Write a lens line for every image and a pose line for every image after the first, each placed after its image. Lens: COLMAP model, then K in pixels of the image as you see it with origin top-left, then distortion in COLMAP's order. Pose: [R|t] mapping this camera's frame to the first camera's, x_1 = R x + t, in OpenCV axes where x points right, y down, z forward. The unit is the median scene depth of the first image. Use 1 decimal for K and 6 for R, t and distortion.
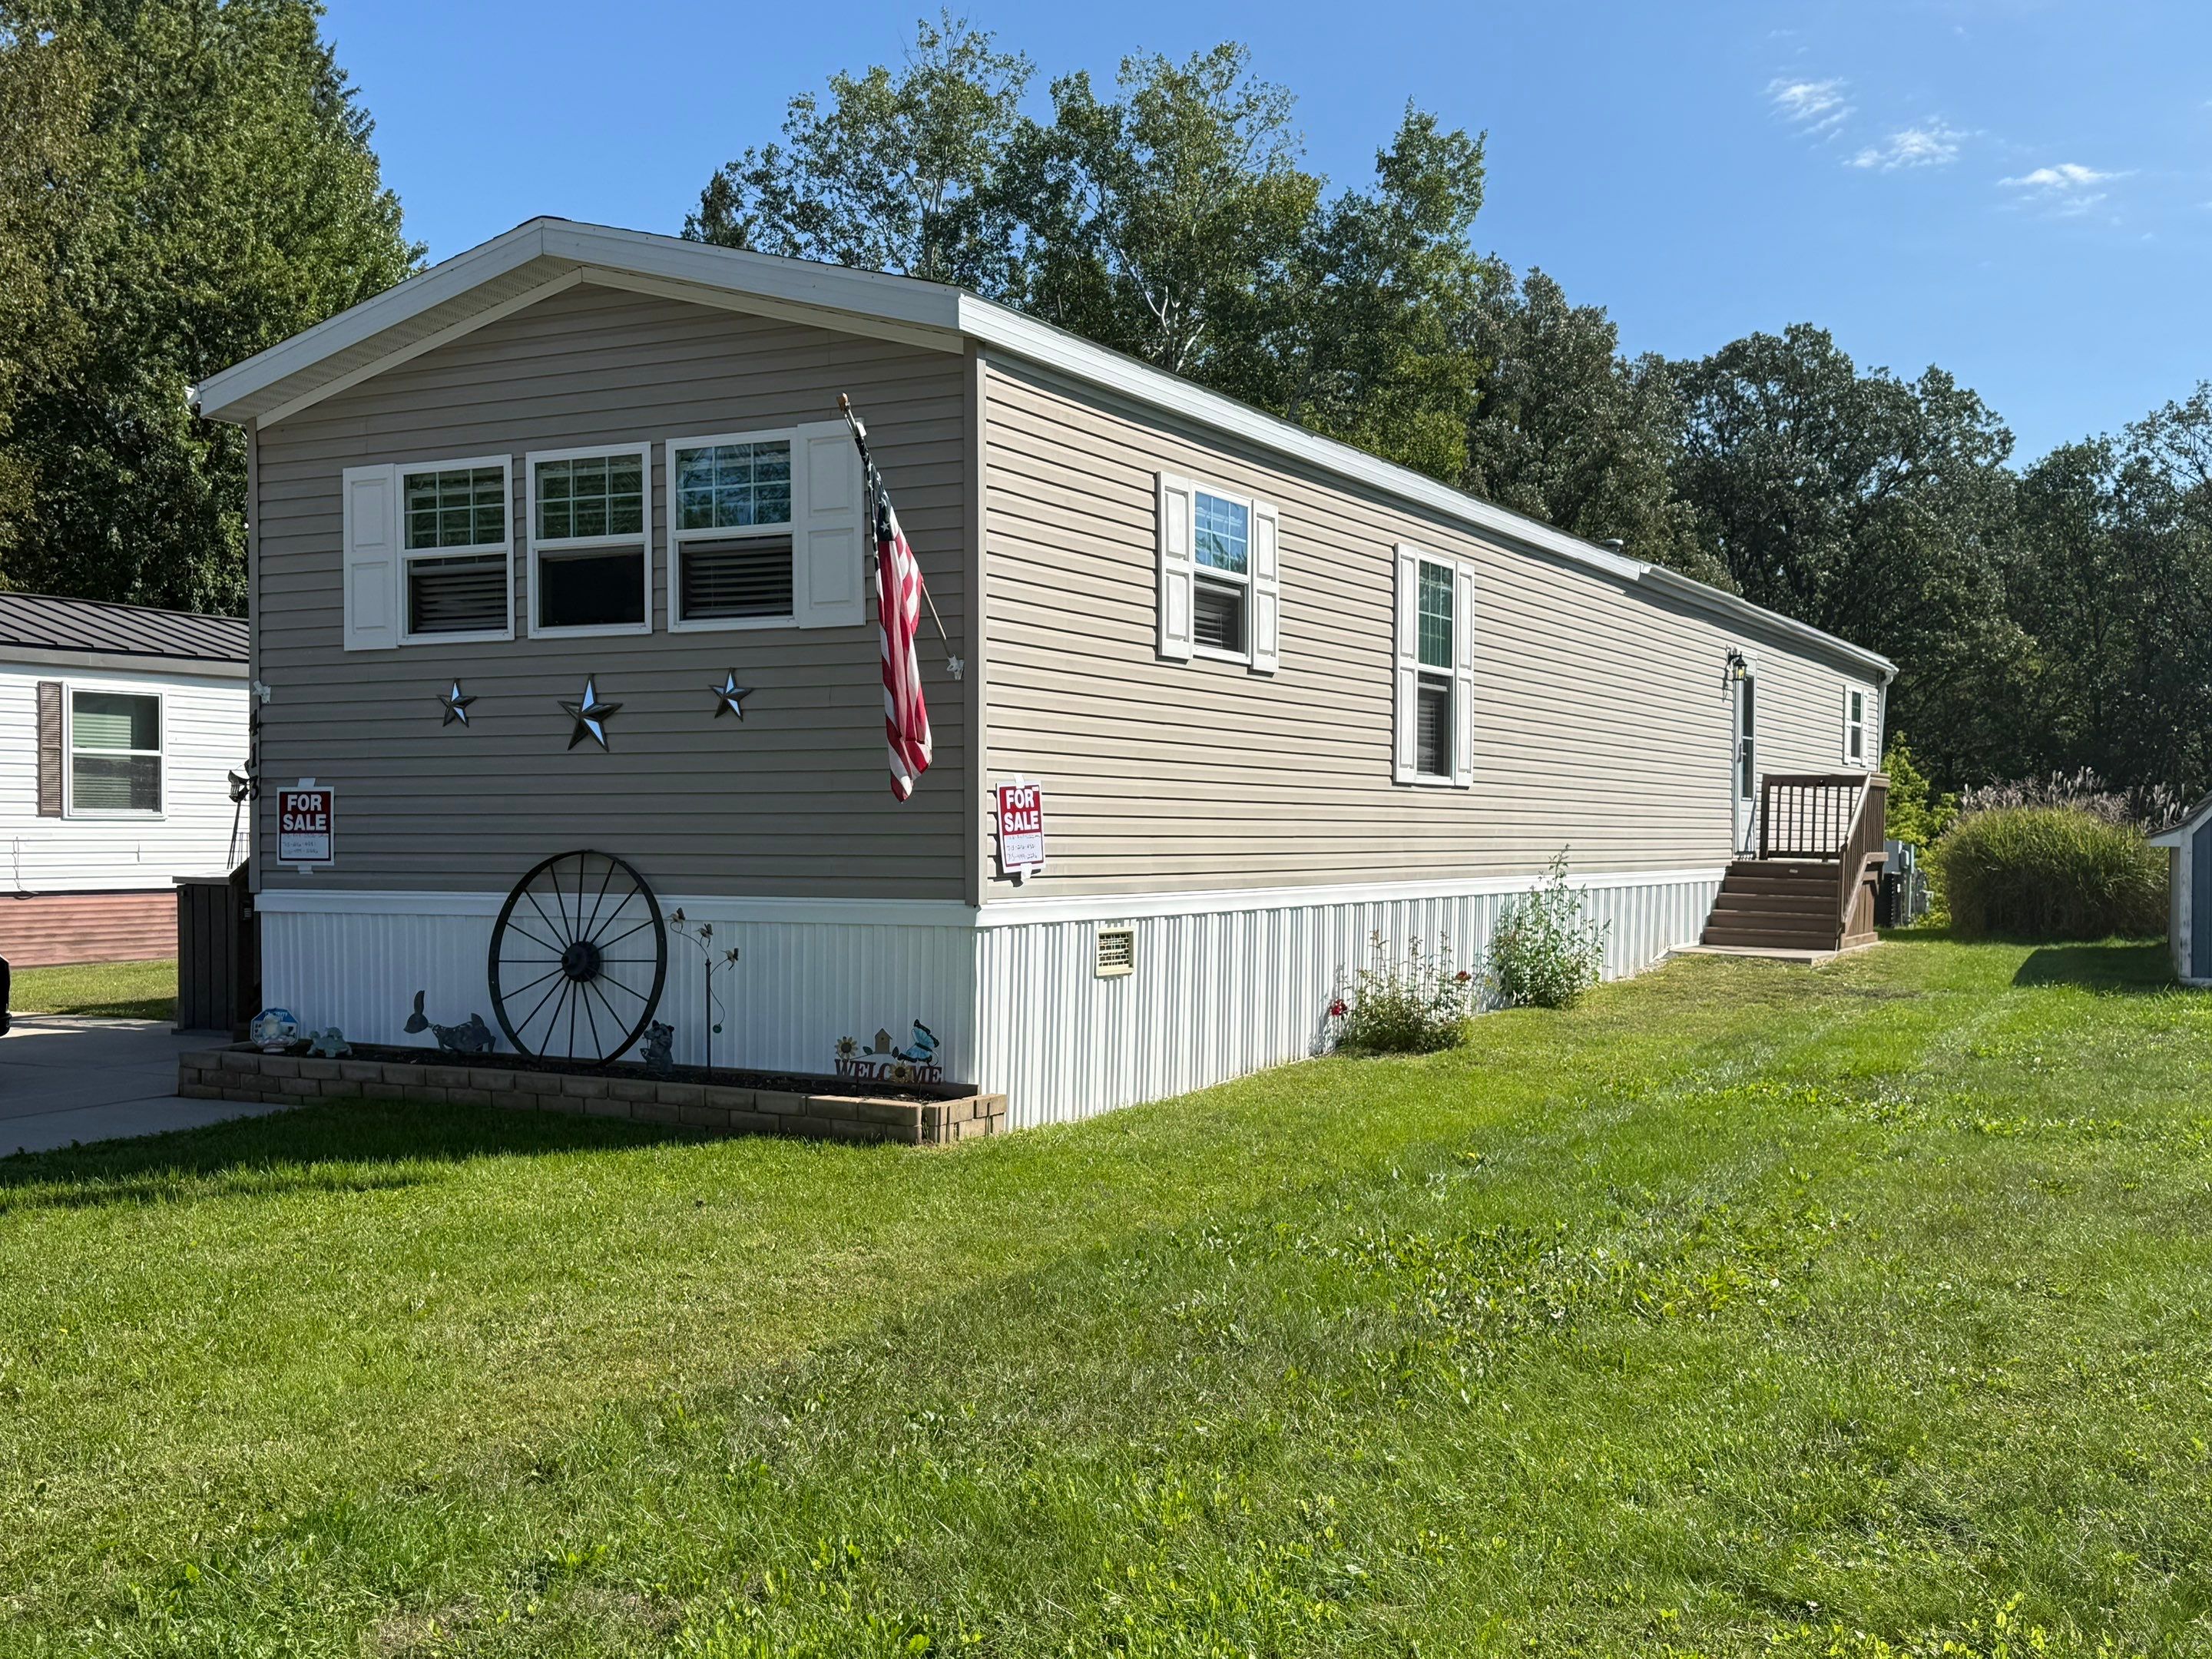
lens RADIAL K [[2191.5, 0, 1106.0], [0, 2191.5, 829.5], [0, 0, 1]] dist [0.194866, -0.489895]
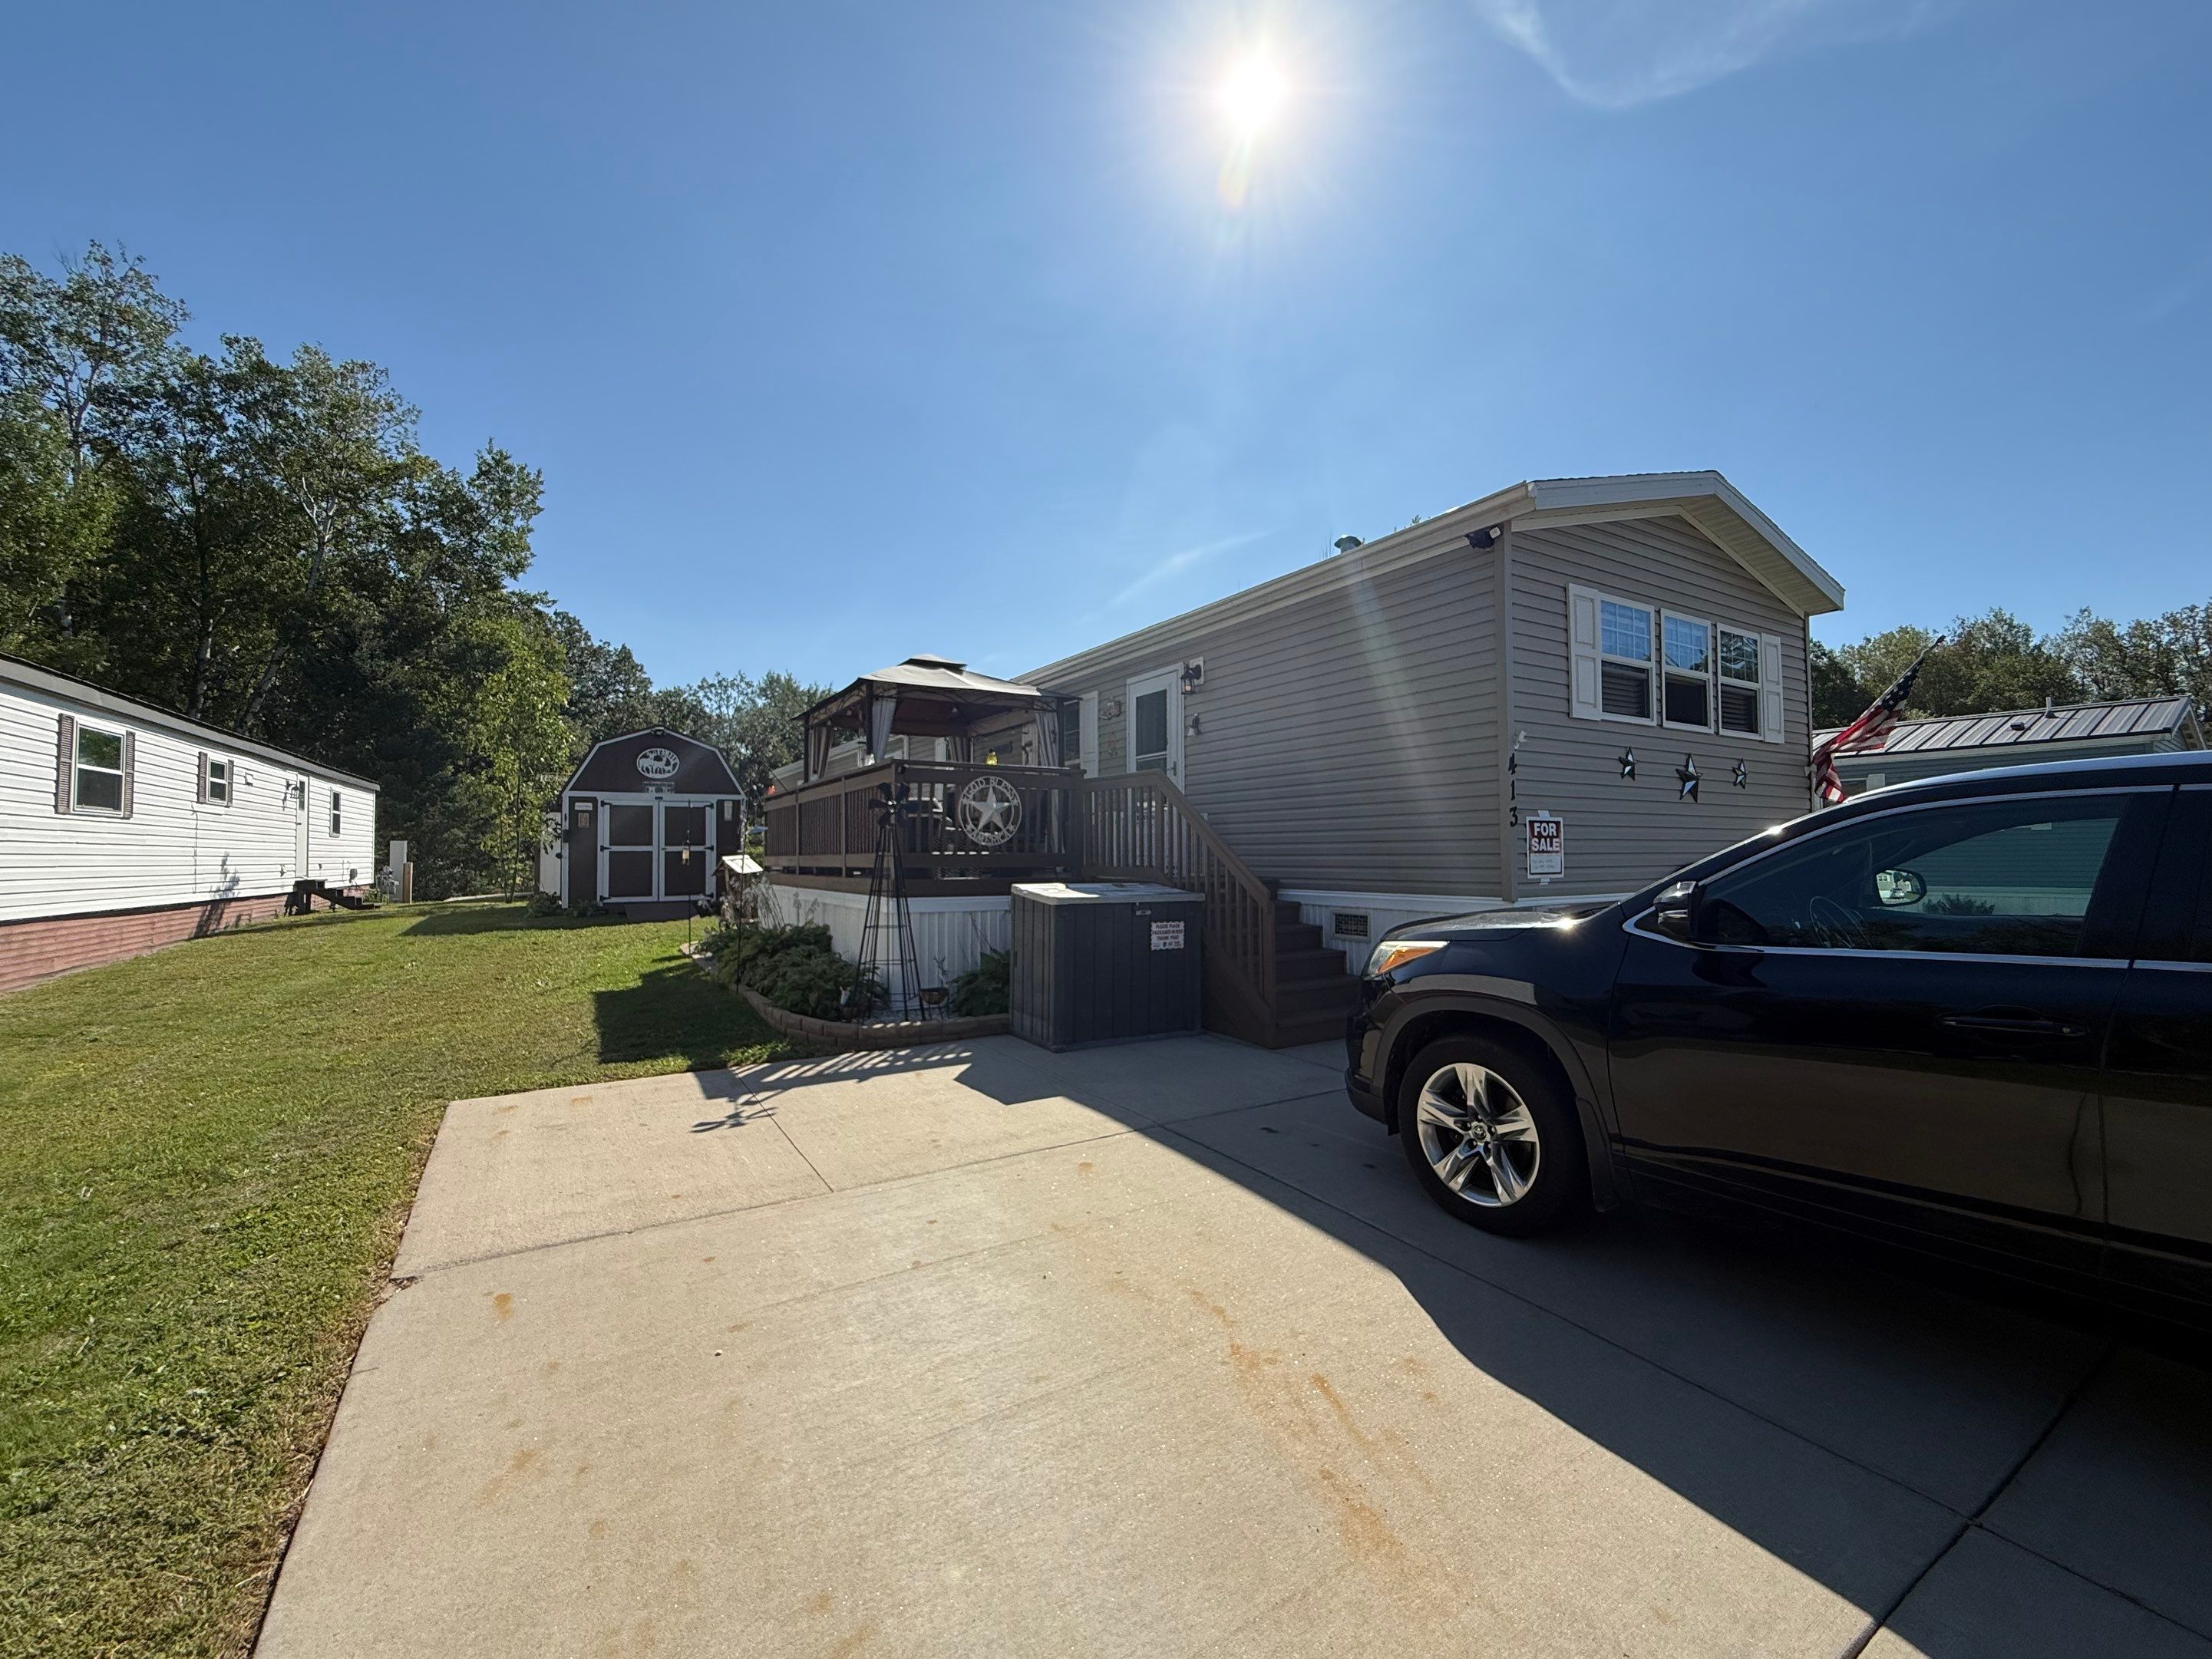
lens RADIAL K [[880.9, 0, 1097.6], [0, 880.9, 826.9], [0, 0, 1]] dist [0.000606, 0.000061]
pose [[0.507123, 0.020712, 0.861625, -0.966805], [0.004817, 0.999627, -0.026865, -0.000918], [-0.861860, 0.017774, 0.506834, 1.001738]]
